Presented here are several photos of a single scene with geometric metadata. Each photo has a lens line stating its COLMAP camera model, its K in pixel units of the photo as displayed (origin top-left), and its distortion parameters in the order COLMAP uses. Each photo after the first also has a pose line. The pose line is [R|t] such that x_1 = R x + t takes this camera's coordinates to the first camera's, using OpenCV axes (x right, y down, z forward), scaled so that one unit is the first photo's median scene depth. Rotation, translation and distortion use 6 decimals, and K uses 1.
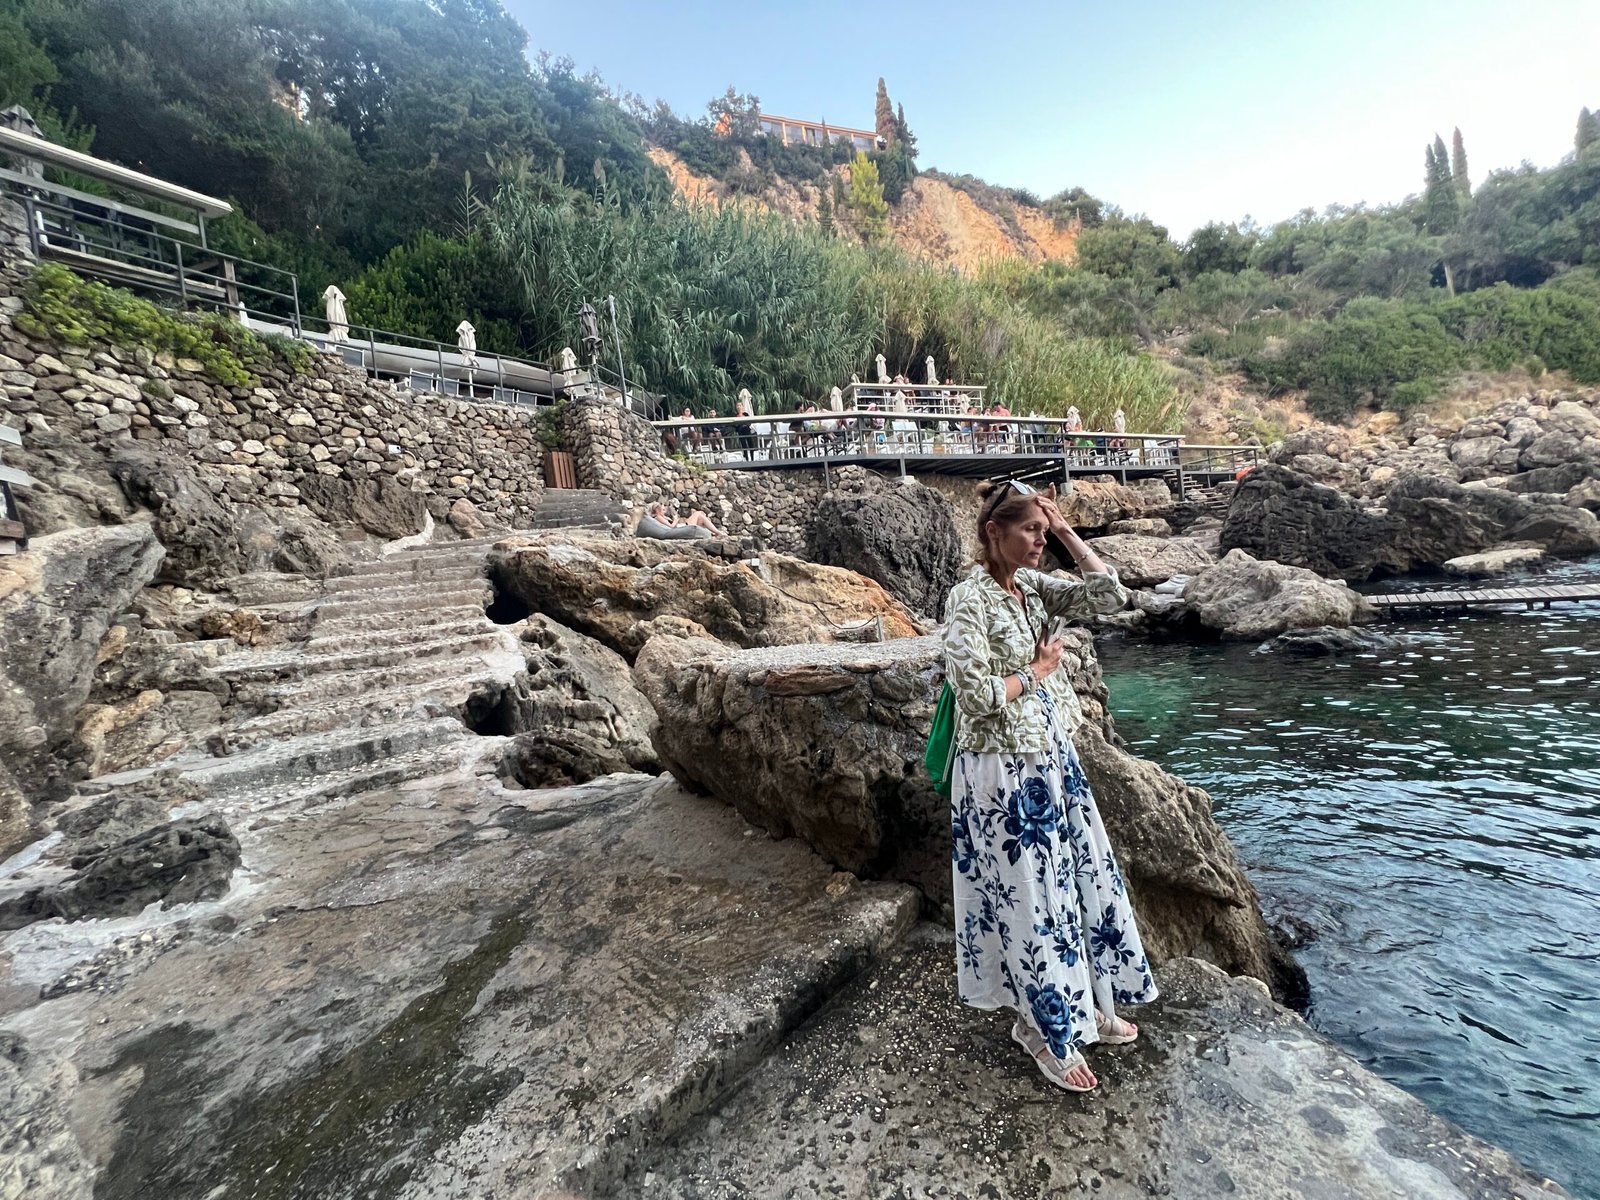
lens RADIAL K [[646.4, 0, 800.0], [0, 646.4, 600.0], [0, 0, 1]] dist [0.000438, 0.000187]
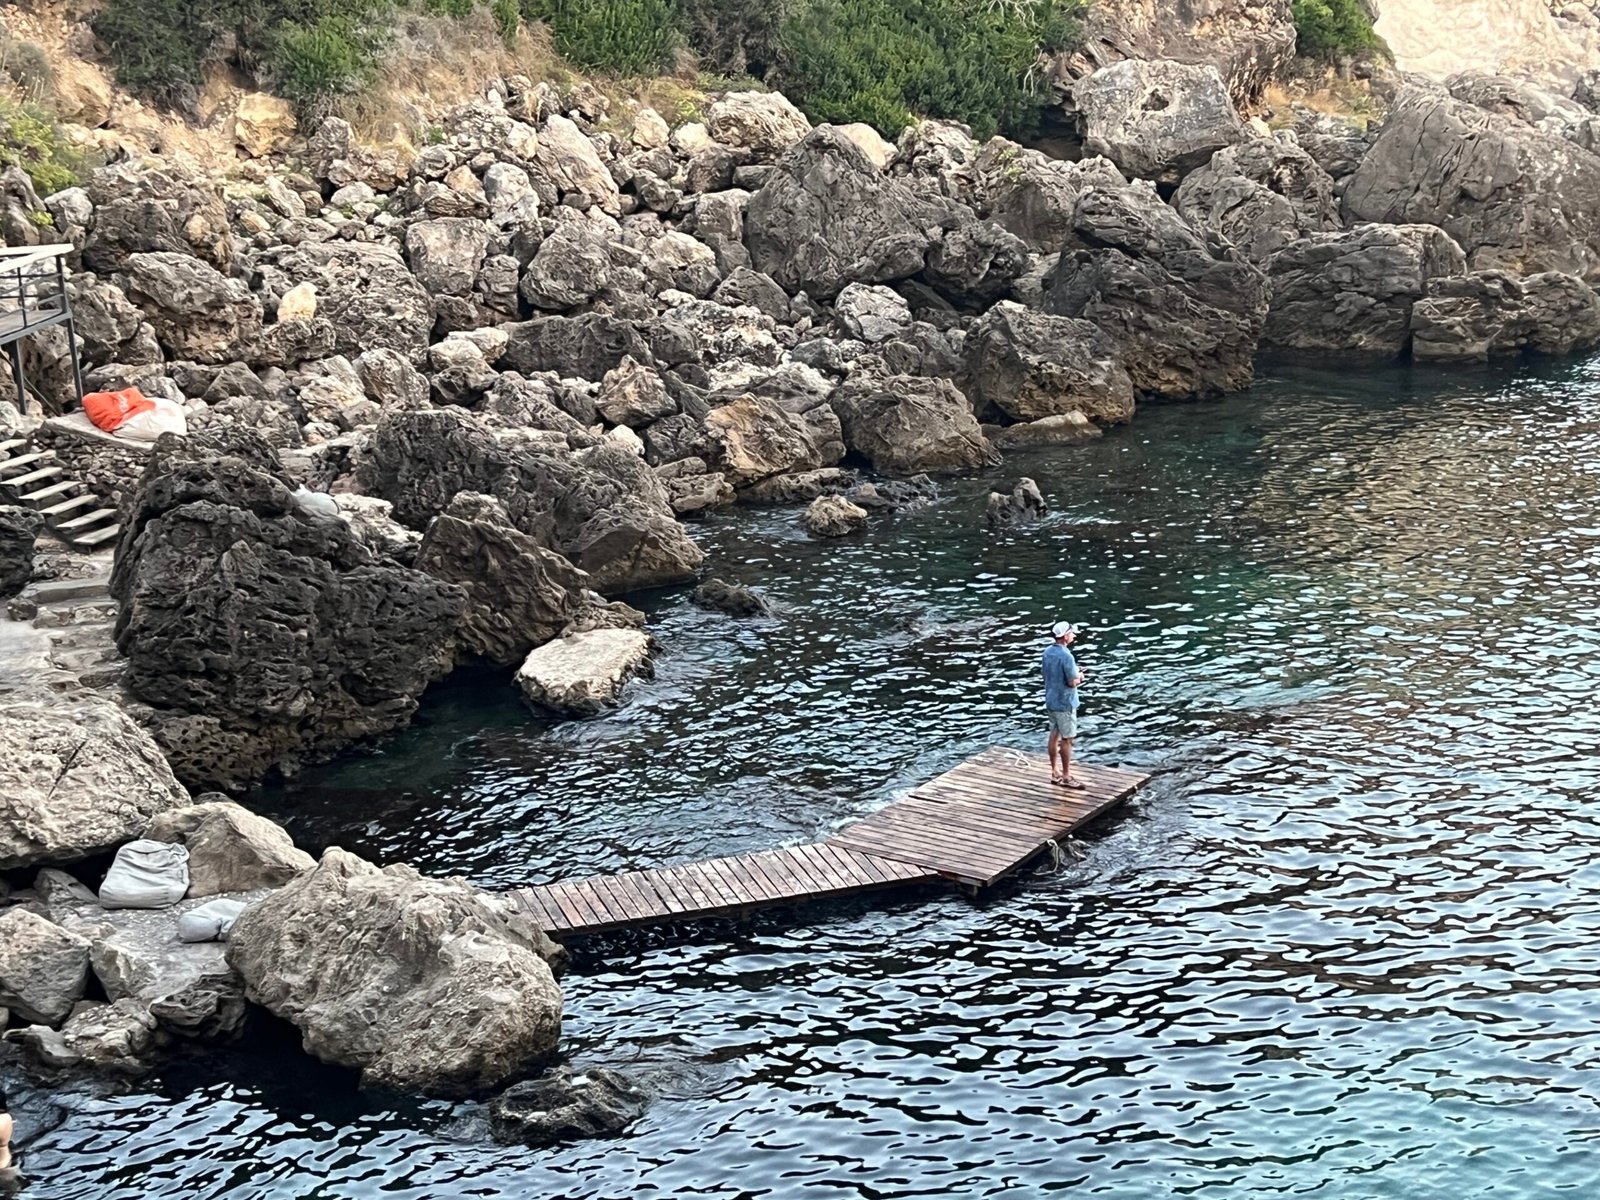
lens RADIAL K [[2462.4, 0, 799.7], [0, 2462.4, 651.8], [0, 0, 1]] dist [0.234711, -0.822264]
pose [[0.520058, -0.125254, 0.844897, -0.358195], [0.007181, 0.989795, 0.142315, -0.278058], [-0.854101, -0.067945, 0.515650, -0.089263]]
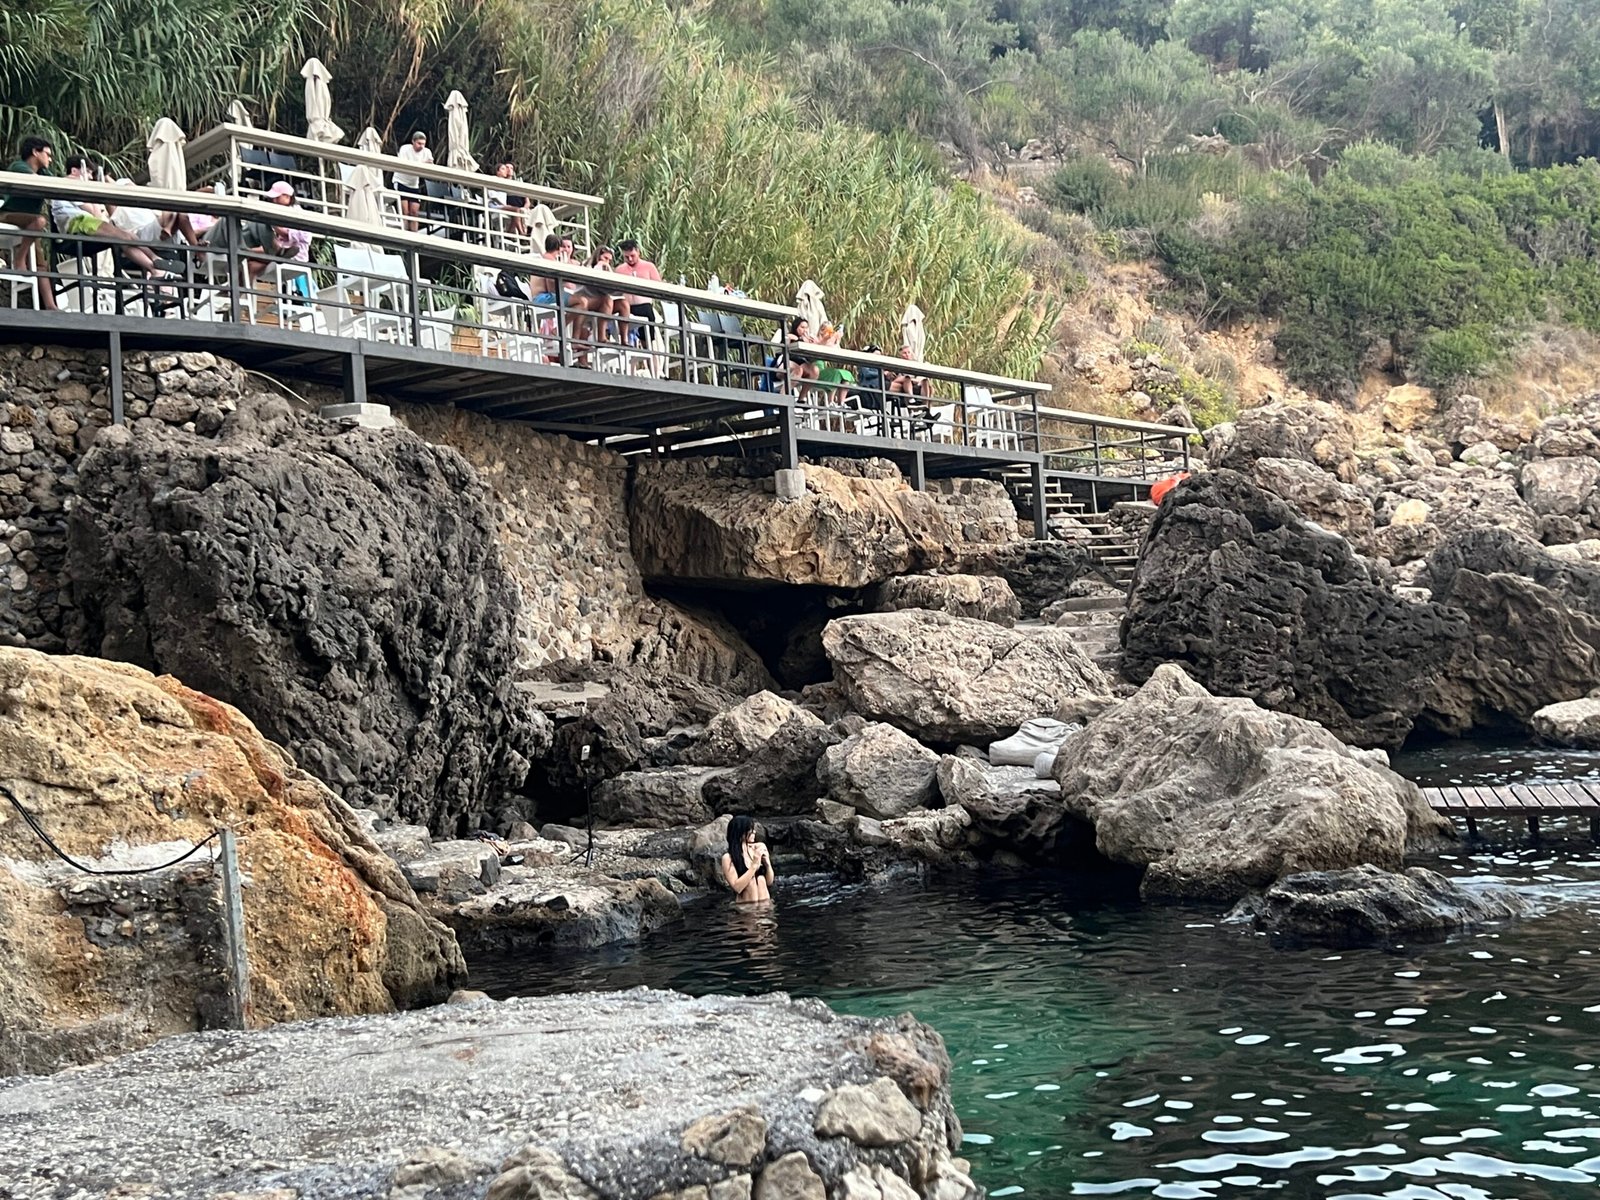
lens RADIAL K [[1700.4, 0, 800.0], [0, 1700.4, 600.0], [0, 0, 1]] dist [0.129446, -0.320287]
pose [[0.918005, 0.064558, 0.391279, 0.018953], [-0.030876, 0.995301, -0.091775, -0.007870], [-0.395366, 0.072169, 0.915684, 0.058156]]
